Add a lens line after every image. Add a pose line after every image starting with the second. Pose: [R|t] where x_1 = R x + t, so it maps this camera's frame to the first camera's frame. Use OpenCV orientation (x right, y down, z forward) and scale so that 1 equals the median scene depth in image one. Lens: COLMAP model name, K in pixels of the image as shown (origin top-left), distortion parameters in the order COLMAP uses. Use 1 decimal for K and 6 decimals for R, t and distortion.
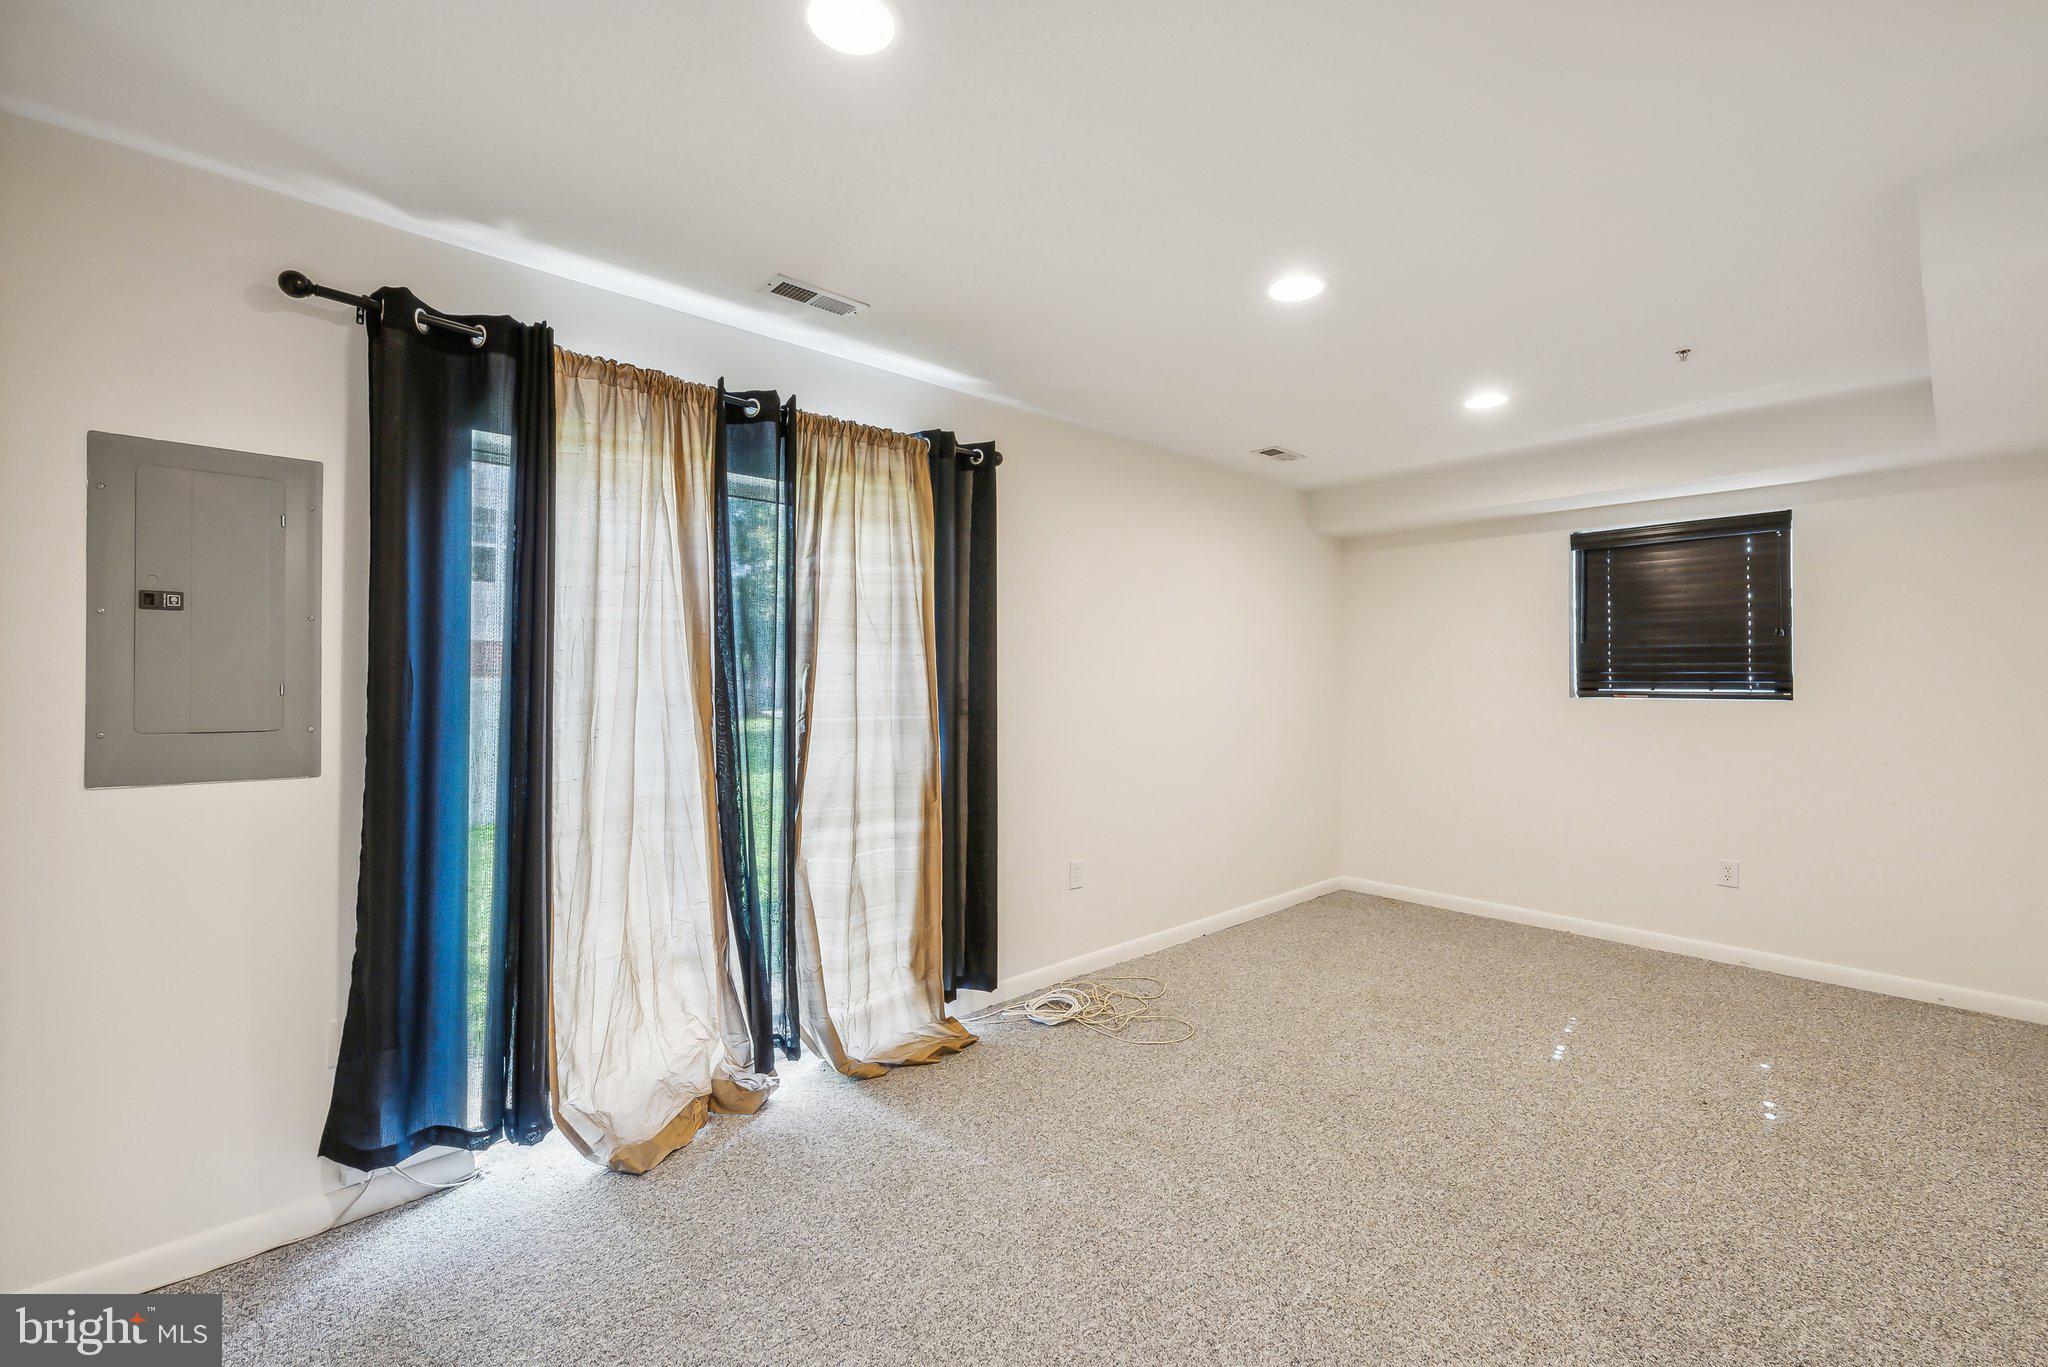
lens RADIAL K [[884.5, 0, 1041.8], [0, 884.5, 676.0], [0, 0, 1]] dist [0.001959, 0.000118]
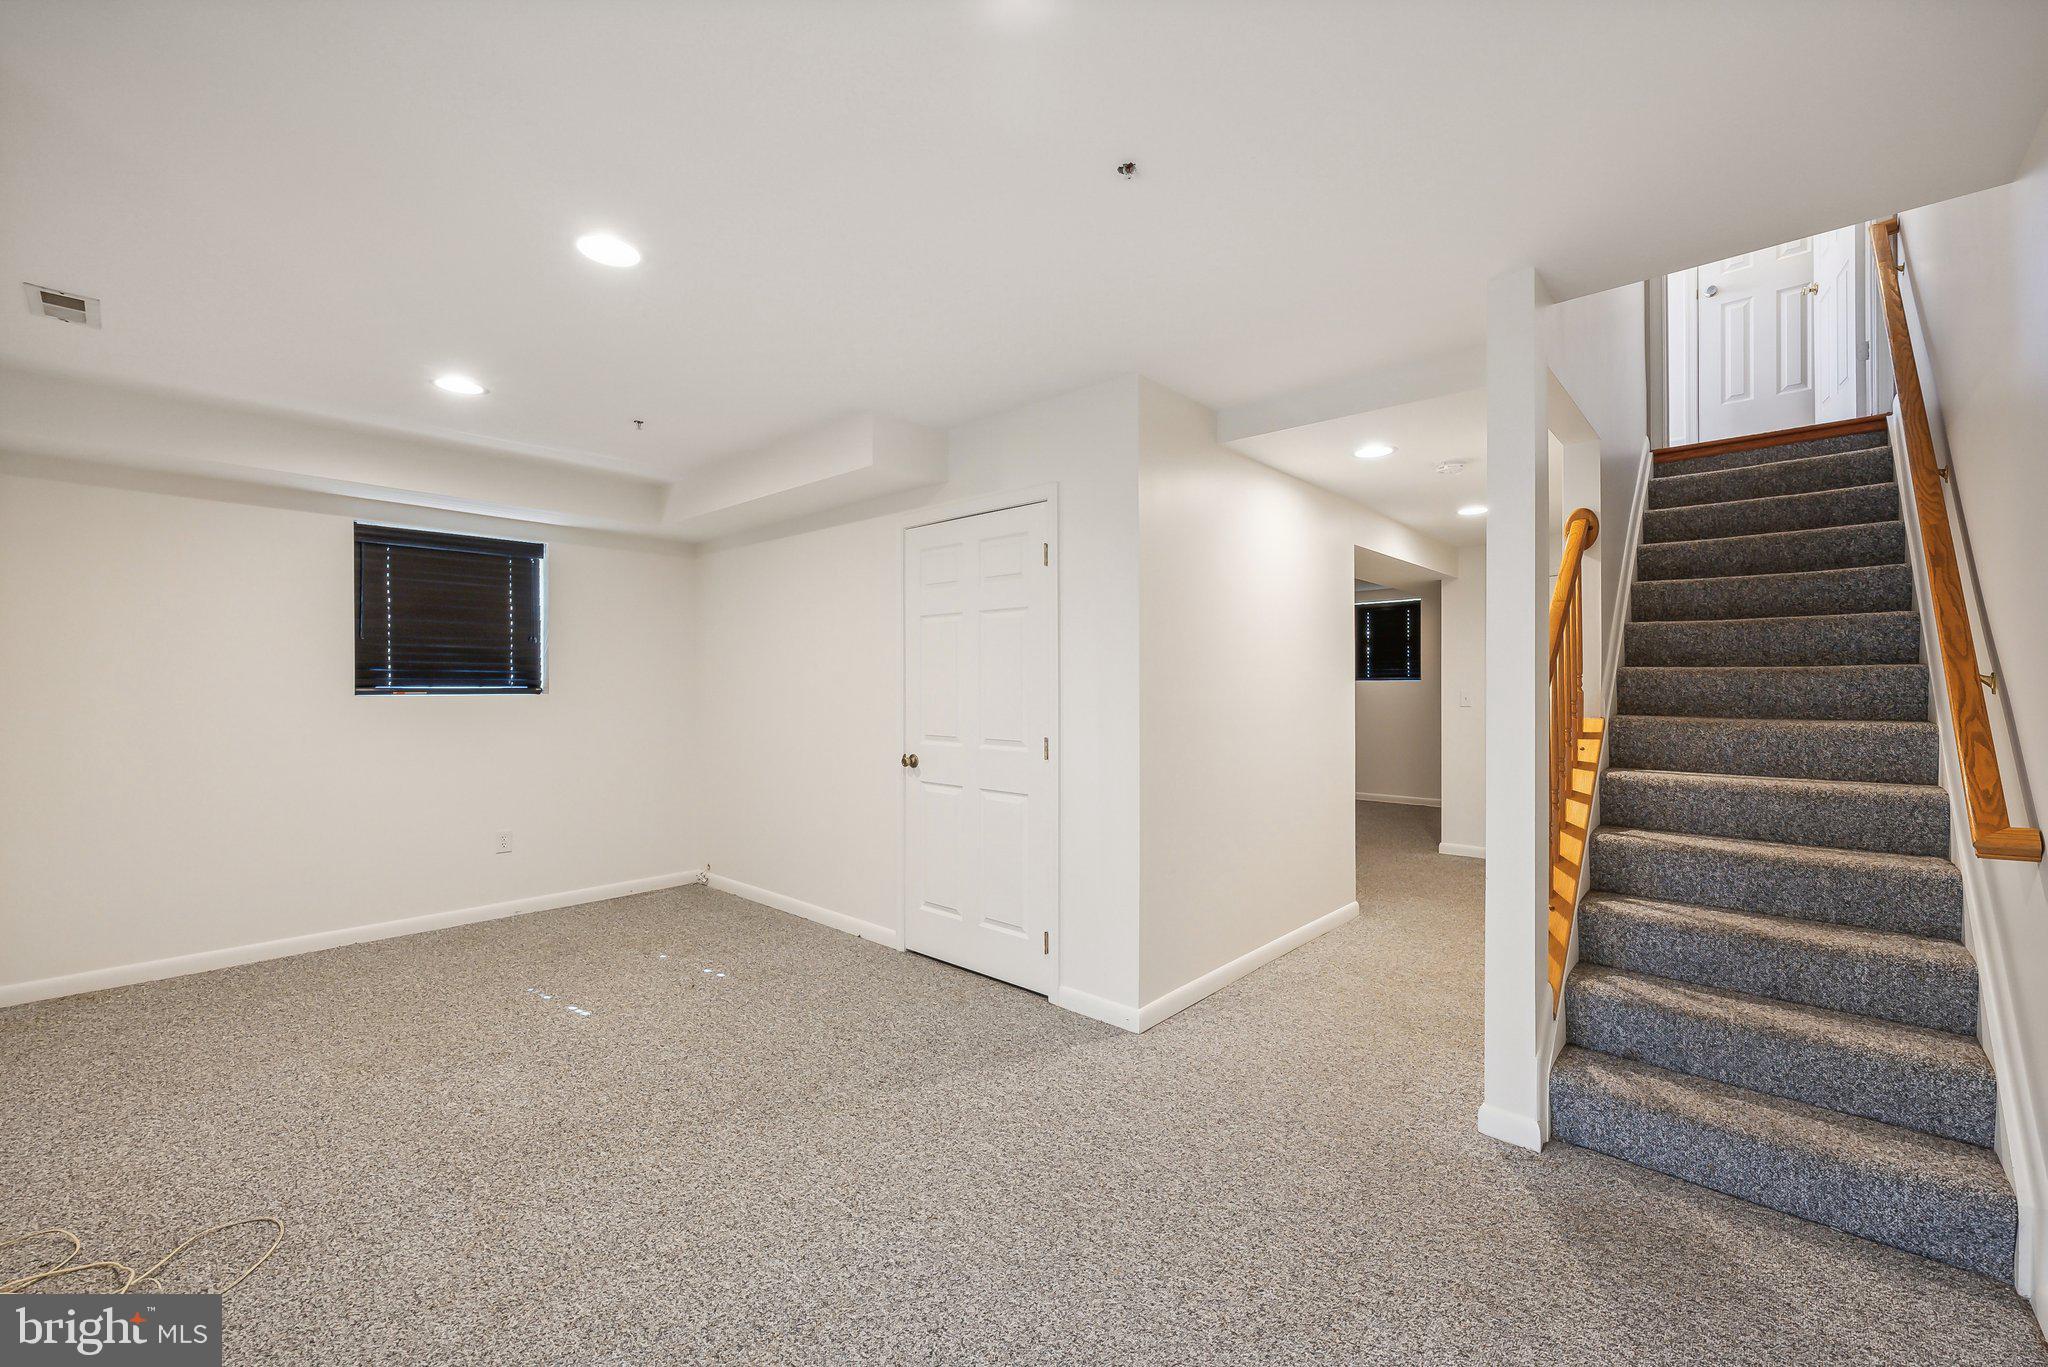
lens RADIAL K [[807.1, 0, 1042.8], [0, 807.1, 692.0], [0, 0, 1]] dist [-0.003859, -0.000564]
pose [[-0.105078, -0.014215, 0.994362, -0.363473], [-0.012504, 0.999838, 0.012971, 0.000016], [-0.994385, -0.011070, -0.105239, 0.391170]]
